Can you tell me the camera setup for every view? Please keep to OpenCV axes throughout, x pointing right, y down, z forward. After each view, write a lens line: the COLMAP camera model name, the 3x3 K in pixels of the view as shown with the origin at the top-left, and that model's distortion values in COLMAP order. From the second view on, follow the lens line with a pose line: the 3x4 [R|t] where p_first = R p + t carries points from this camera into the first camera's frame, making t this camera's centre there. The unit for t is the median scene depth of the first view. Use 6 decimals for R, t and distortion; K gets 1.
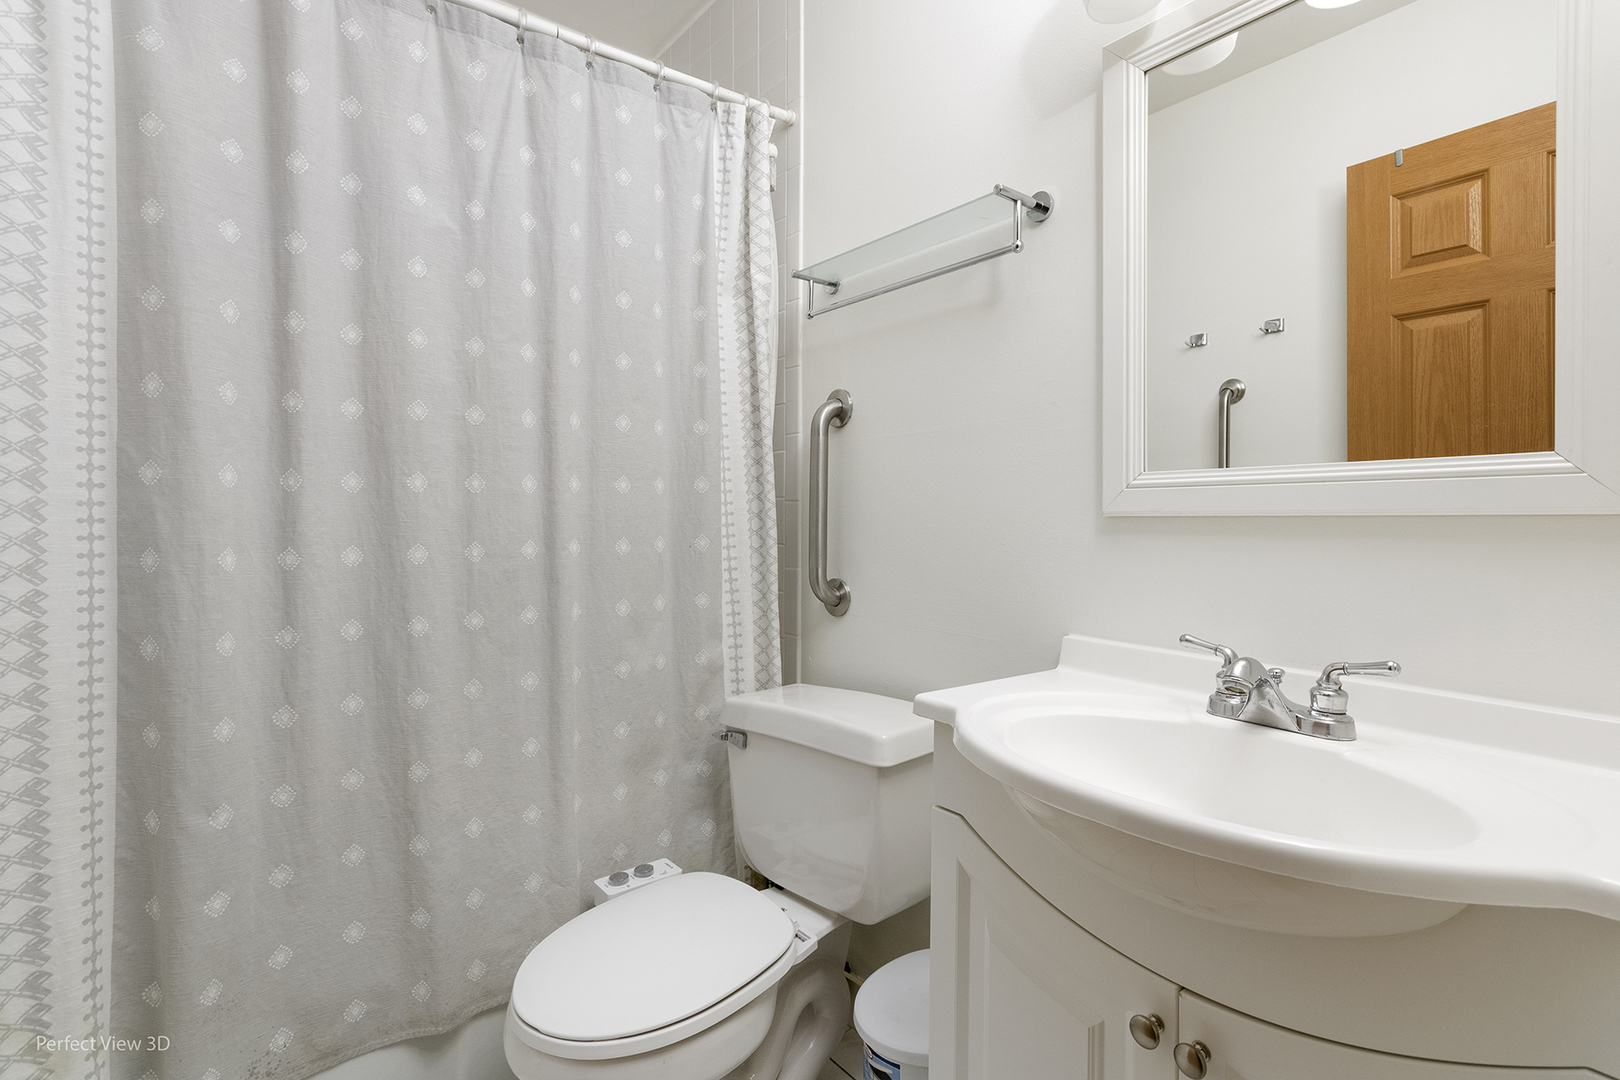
lens RADIAL K [[756.9, 0, 811.5], [0, 756.9, 523.8], [0, 0, 1]] dist [0.006760, -0.003843]
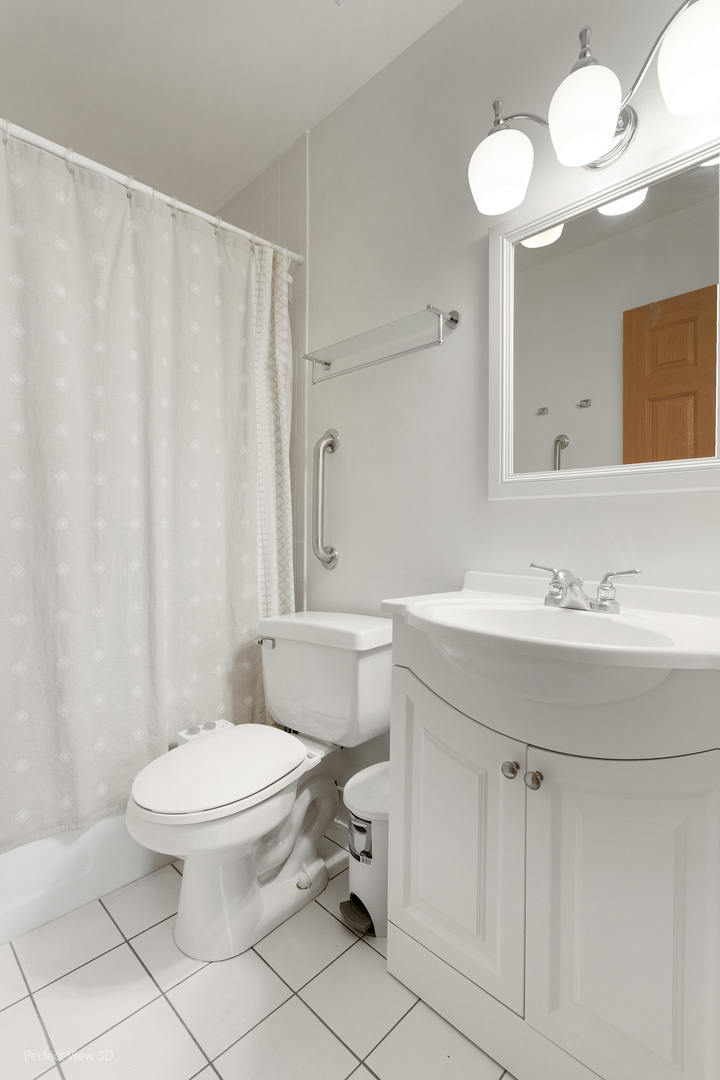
lens RADIAL K [[504.6, 0, 357.1], [0, 504.6, 545.4], [0, 0, 1]] dist [0.006760, -0.003843]
pose [[0.993222, 0.001621, 0.116220, -0.039089], [-0.002487, 0.999970, 0.007307, 0.073222], [-0.116205, -0.007547, 0.993197, -0.093998]]
